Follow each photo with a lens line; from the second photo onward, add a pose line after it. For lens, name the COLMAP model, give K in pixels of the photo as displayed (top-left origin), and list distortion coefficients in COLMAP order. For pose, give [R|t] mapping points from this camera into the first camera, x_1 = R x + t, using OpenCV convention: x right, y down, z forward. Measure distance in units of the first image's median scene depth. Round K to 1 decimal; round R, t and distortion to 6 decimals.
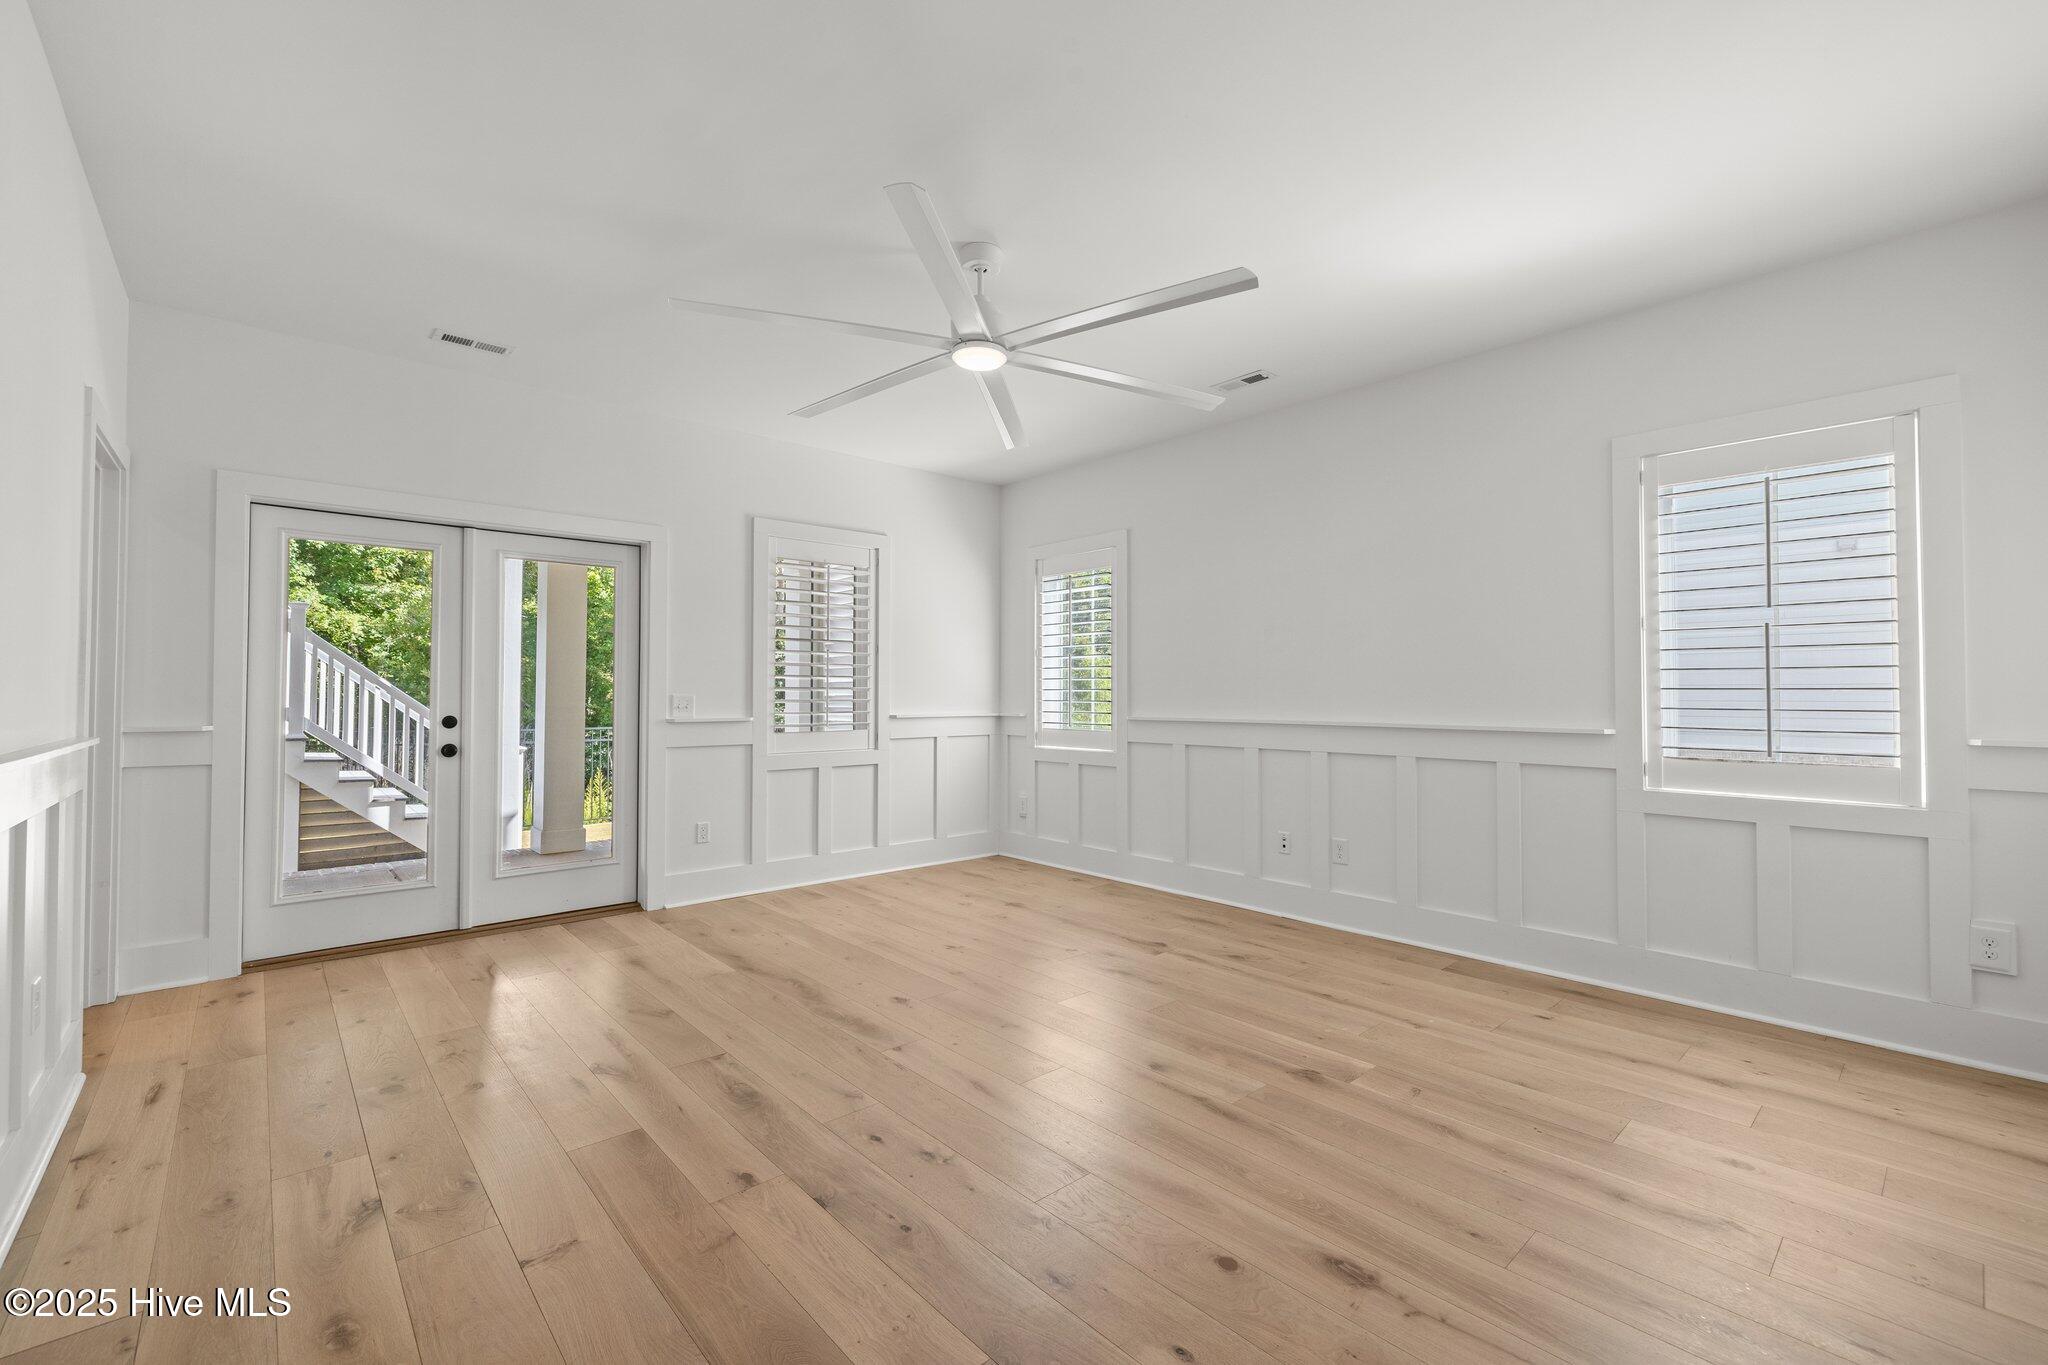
lens RADIAL K [[879.2, 0, 1018.6], [0, 879.2, 680.6], [0, 0, 1]] dist [0.006070, -0.000278]
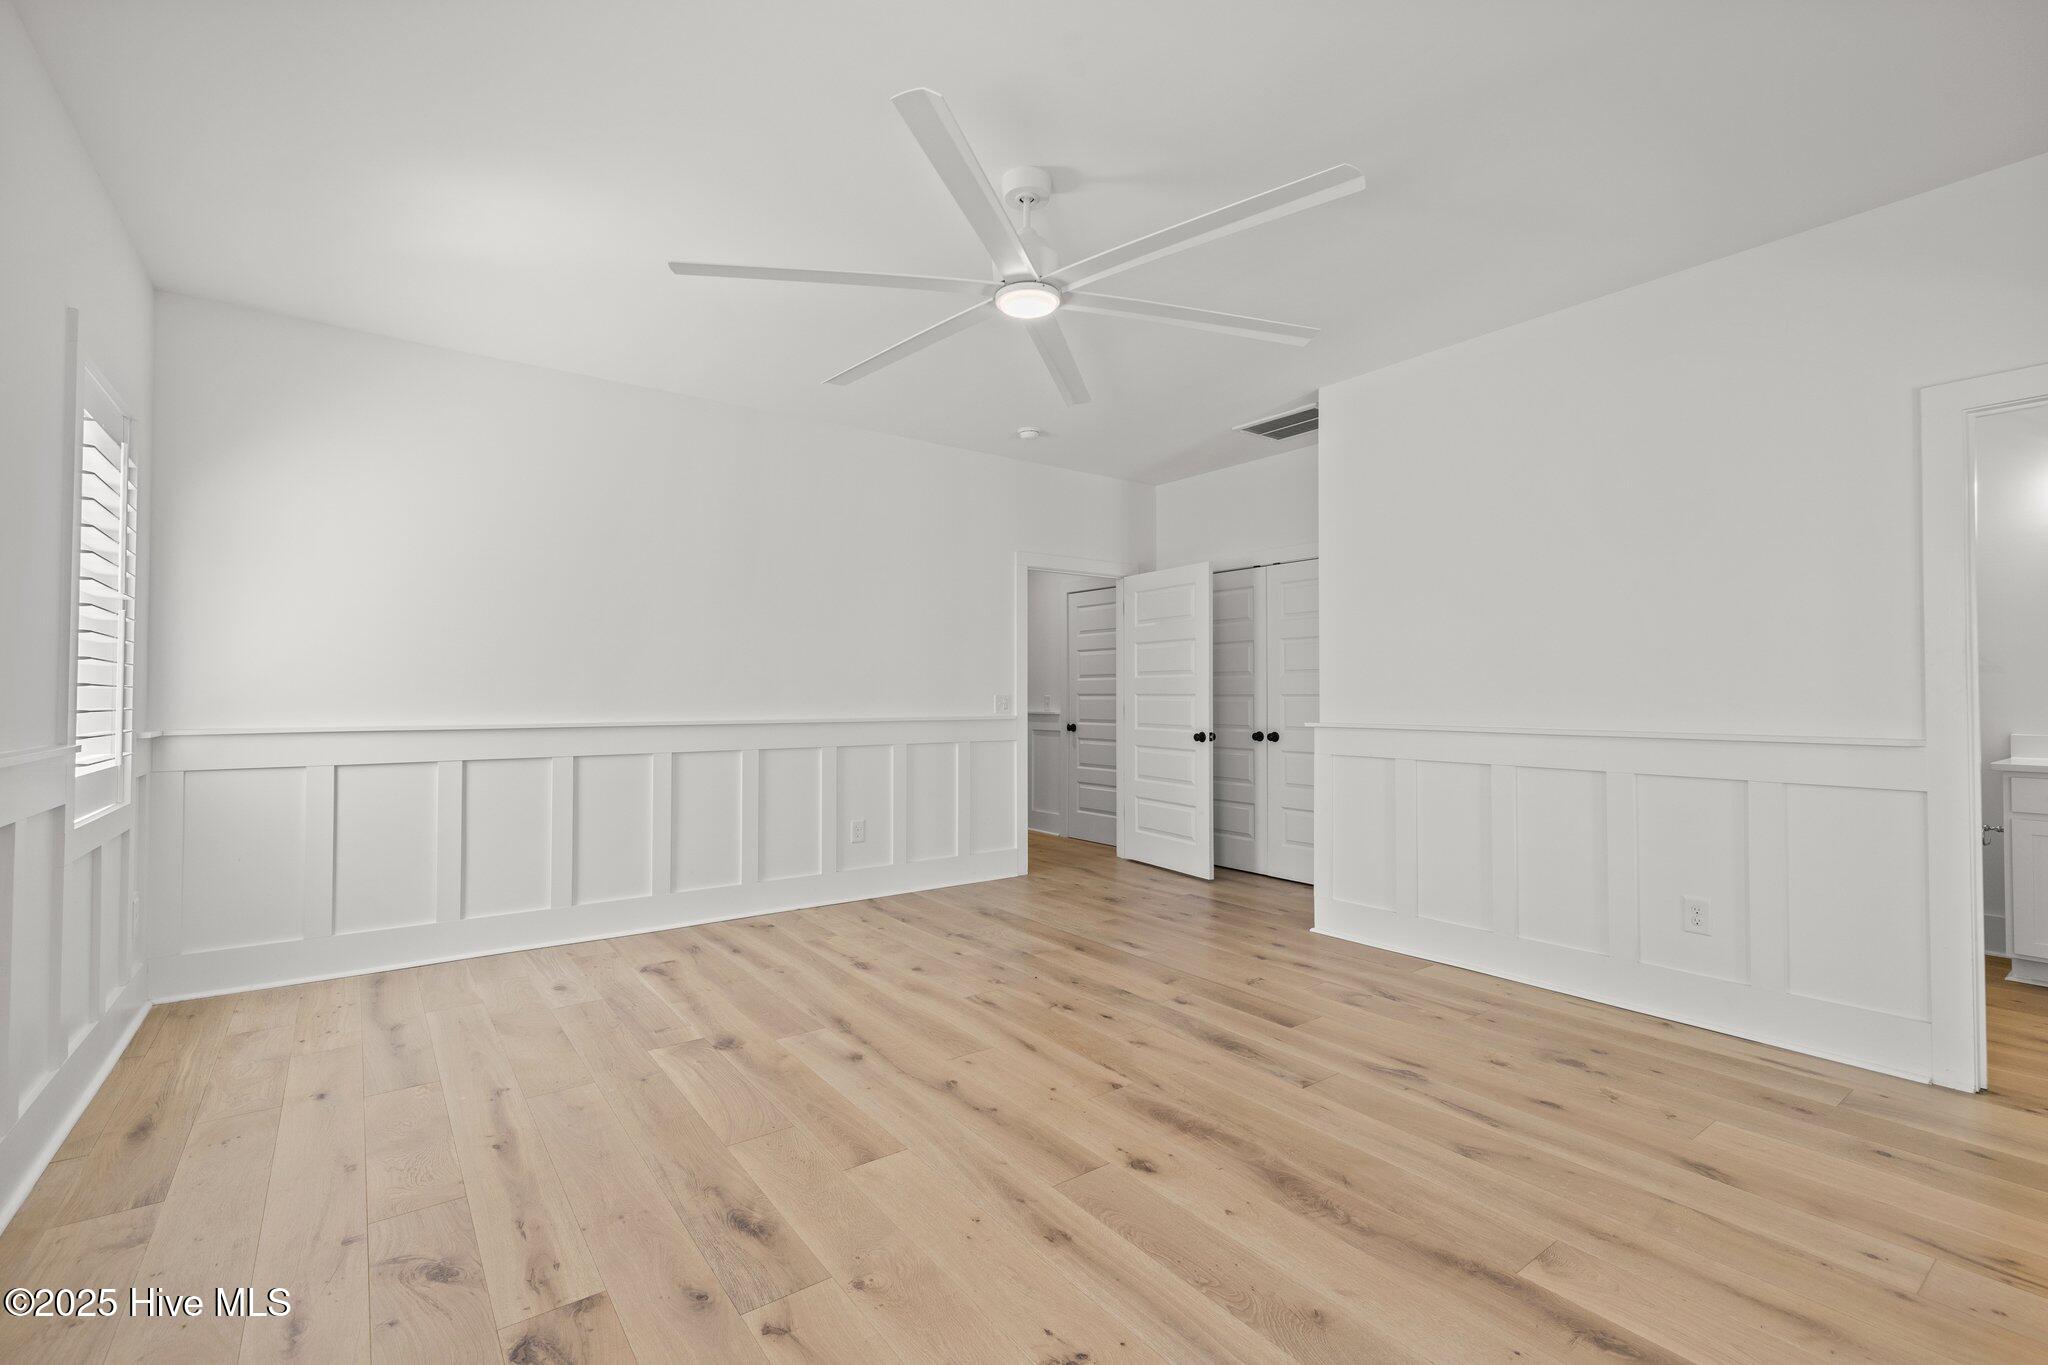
lens RADIAL K [[879.2, 0, 1026.4], [0, 879.2, 682.9], [0, 0, 1]] dist [0.006070, -0.000278]
pose [[-0.996583, -0.001084, 0.082590, -0.127802], [-0.003516, 0.999564, -0.029316, 0.031363], [-0.082522, -0.029506, -0.996152, 2.050747]]
